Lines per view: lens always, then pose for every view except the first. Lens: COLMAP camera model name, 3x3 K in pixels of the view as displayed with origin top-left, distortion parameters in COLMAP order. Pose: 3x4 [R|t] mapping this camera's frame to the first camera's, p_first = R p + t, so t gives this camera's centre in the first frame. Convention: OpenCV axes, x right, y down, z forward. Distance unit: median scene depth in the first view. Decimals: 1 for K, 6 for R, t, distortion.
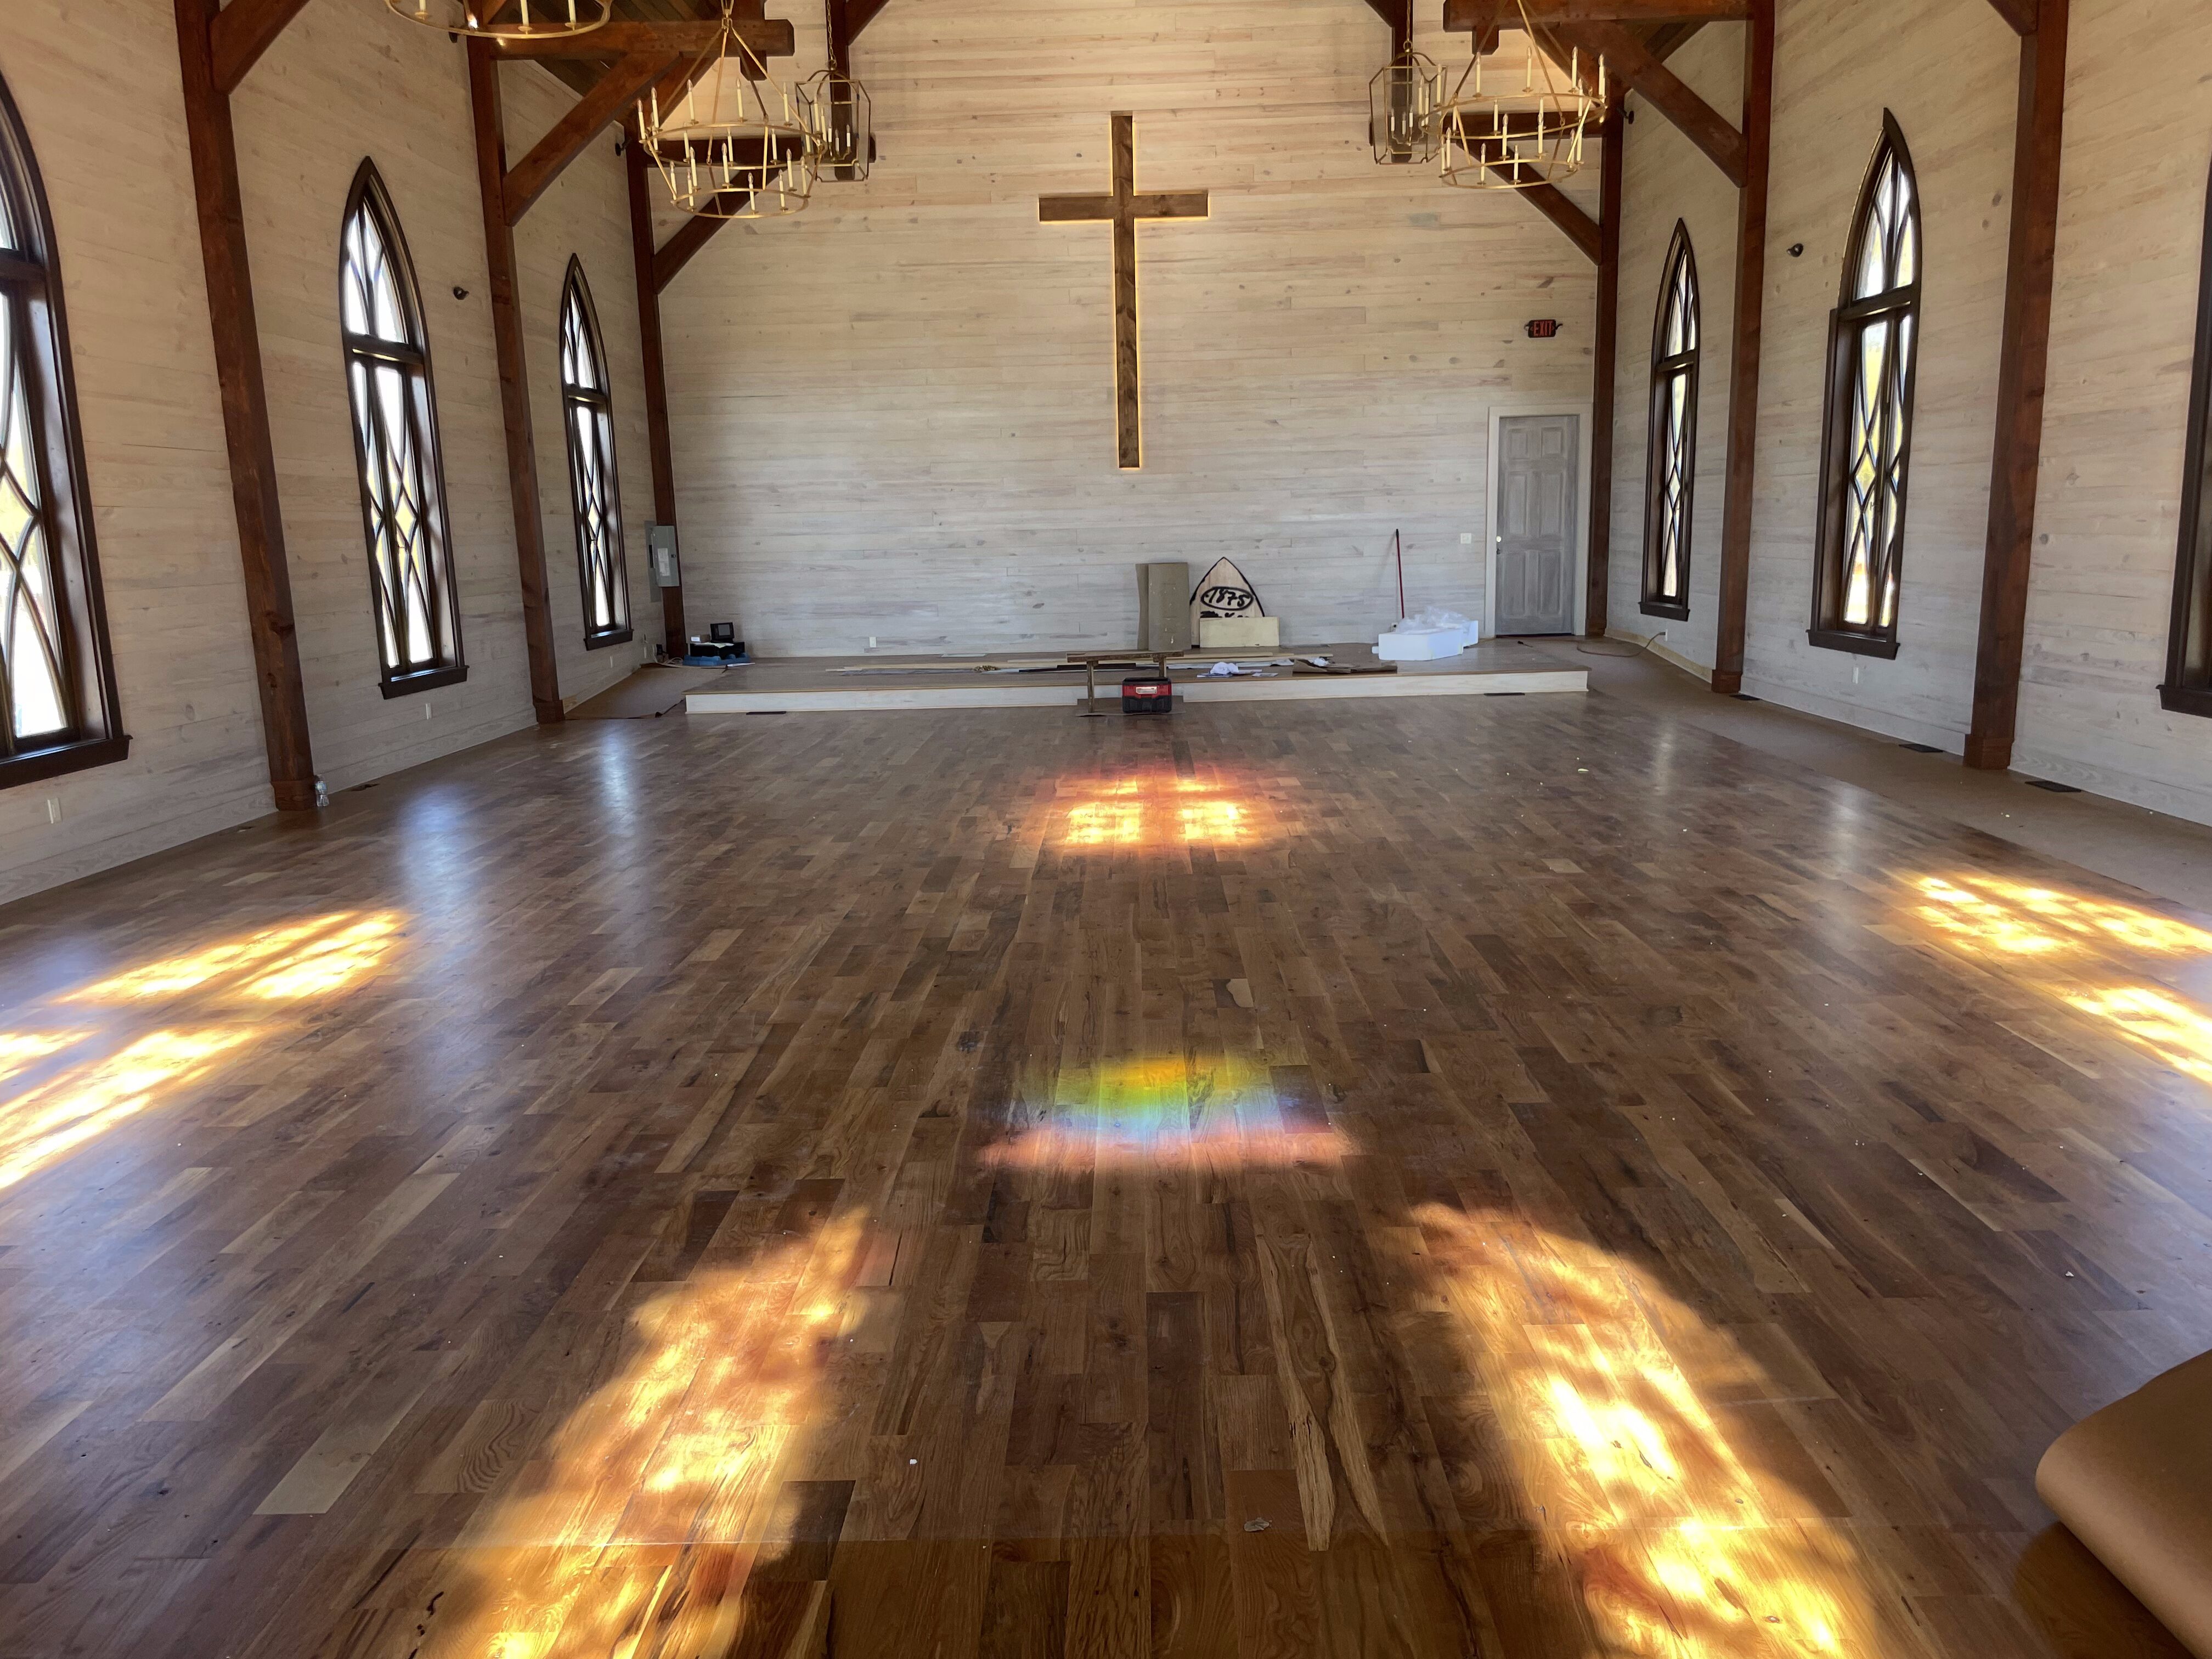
lens RADIAL K [[1682.1, 0, 1099.4], [0, 1682.1, 828.4], [0, 0, 1]] dist [0.091489, 0.001143]
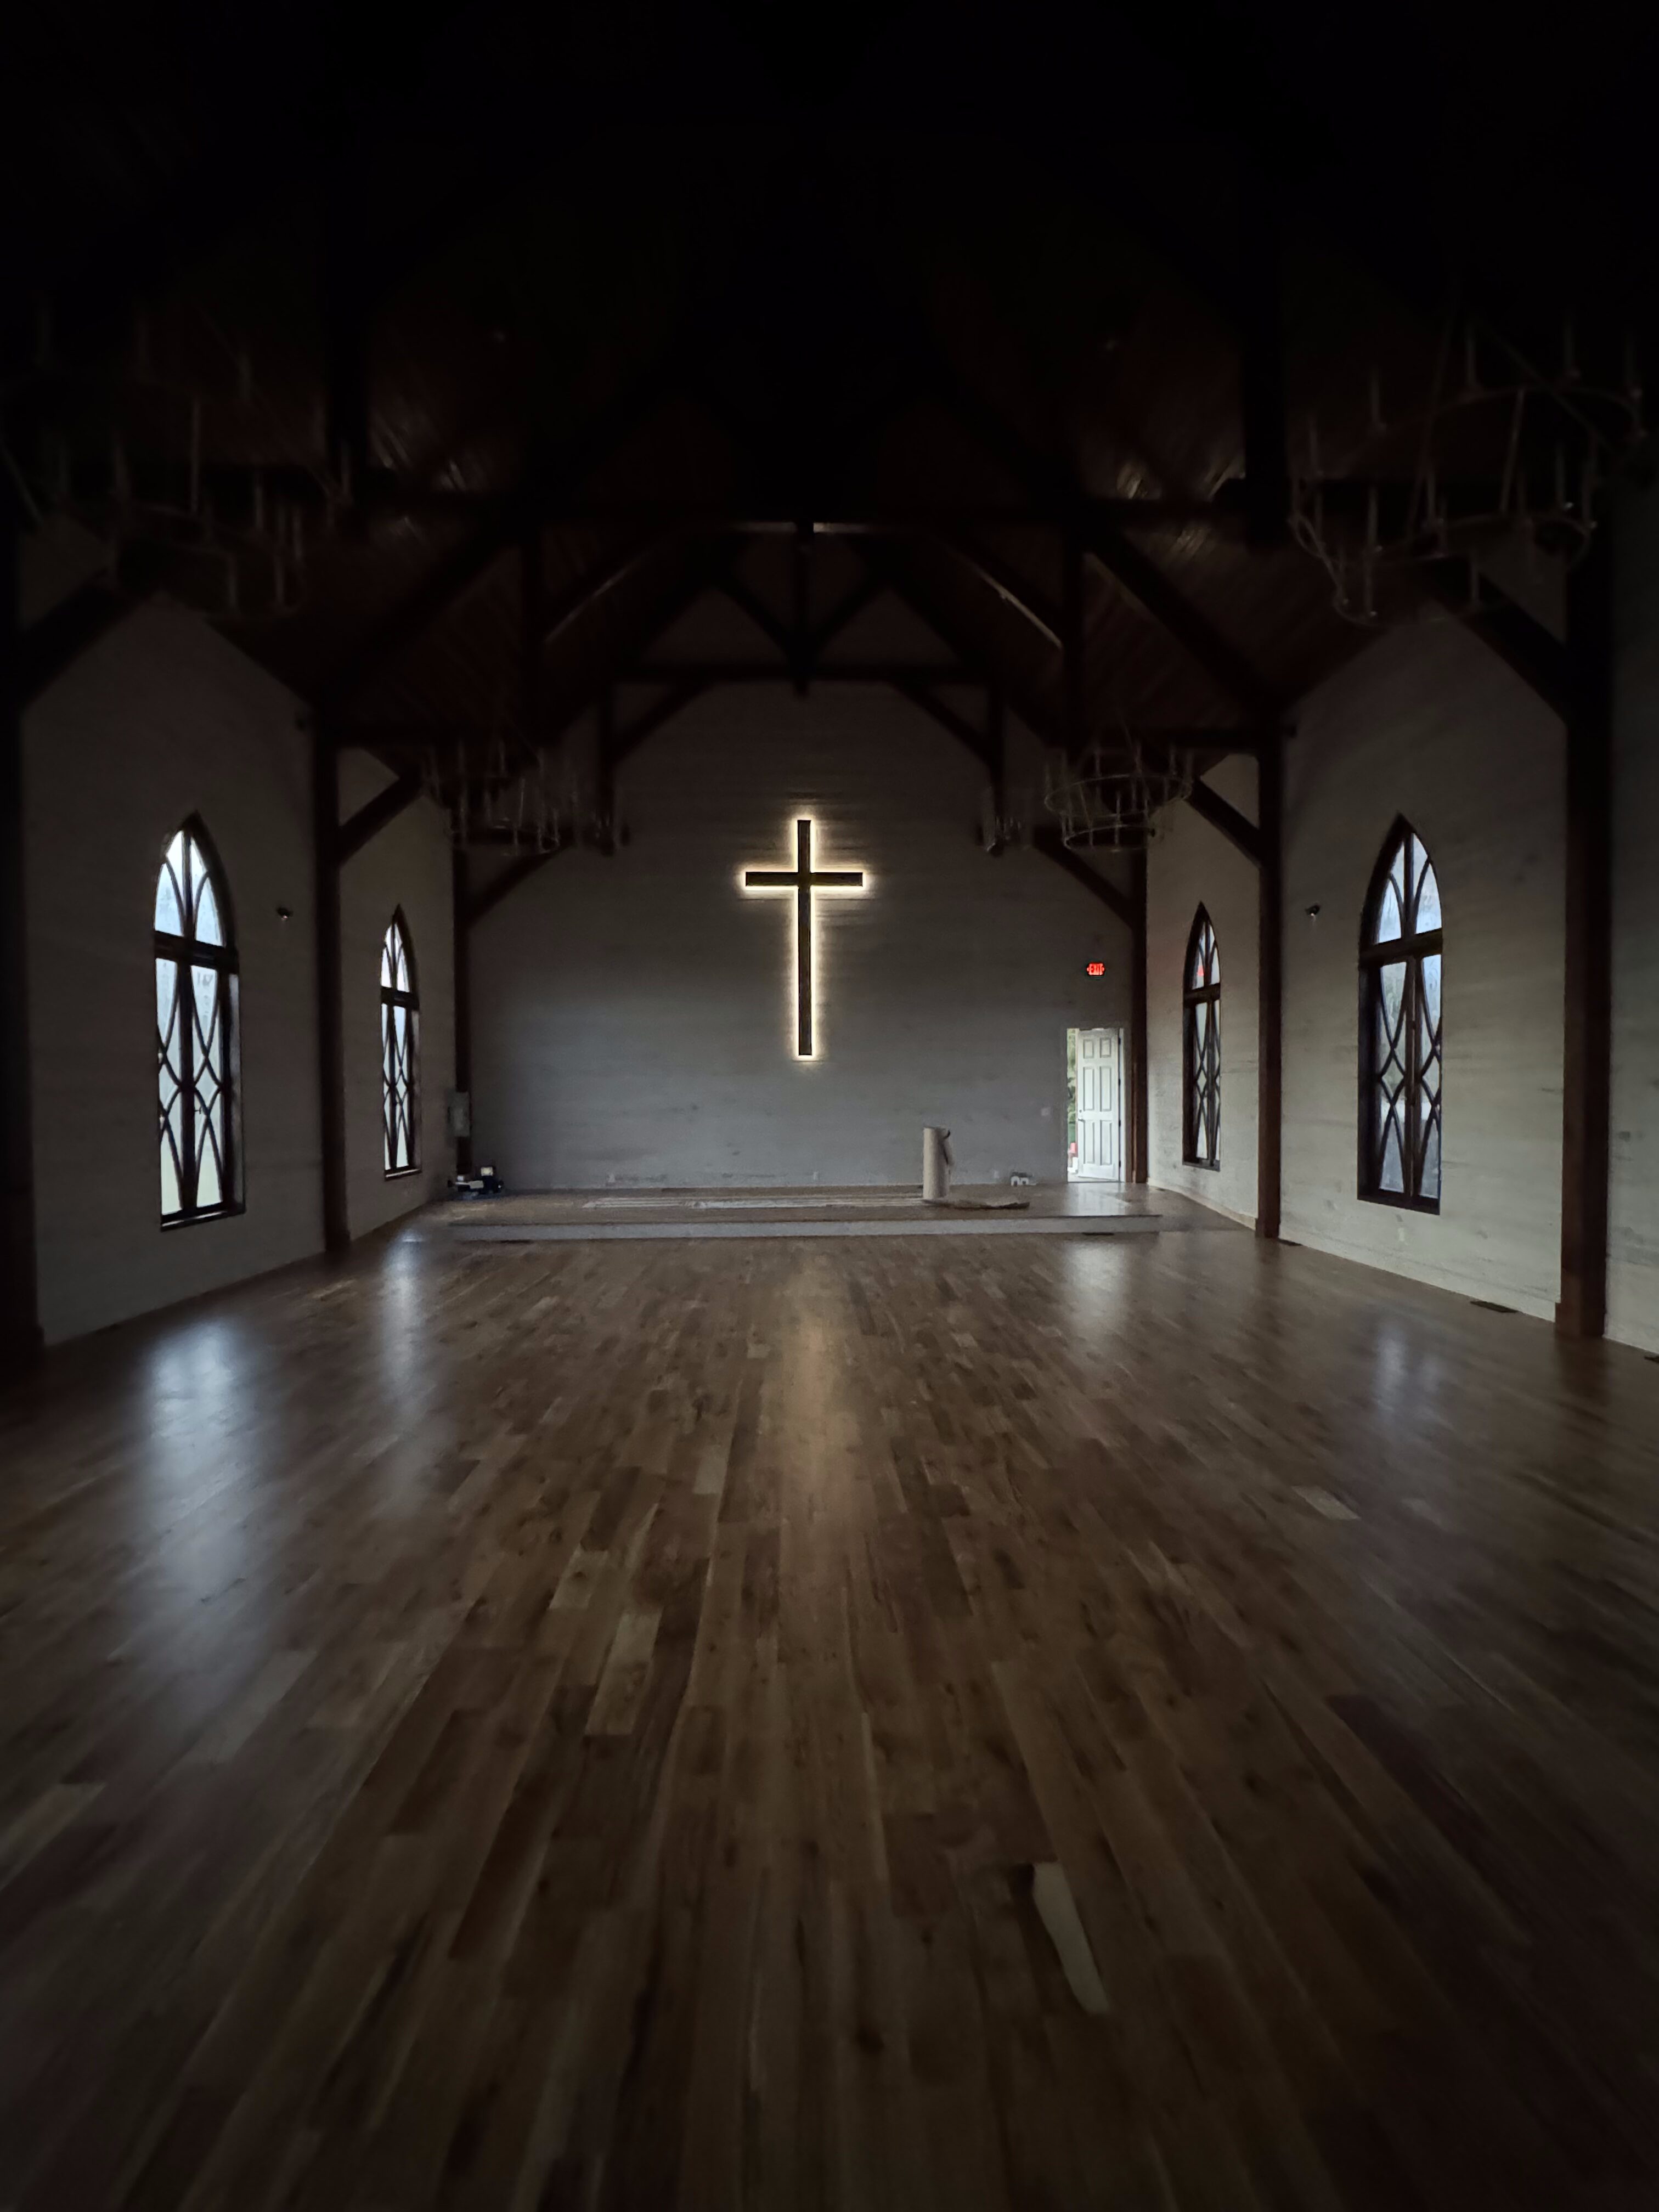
lens RADIAL K [[1026.9, 0, 828.4], [0, 1026.9, 1107.2], [0, 0, 1]] dist [0.001067, -0.000063]
pose [[0.998461, 0.018802, 0.052178, -0.016361], [-0.010041, 0.986517, -0.163350, -0.095786], [-0.054545, 0.162575, 0.985187, 0.479124]]
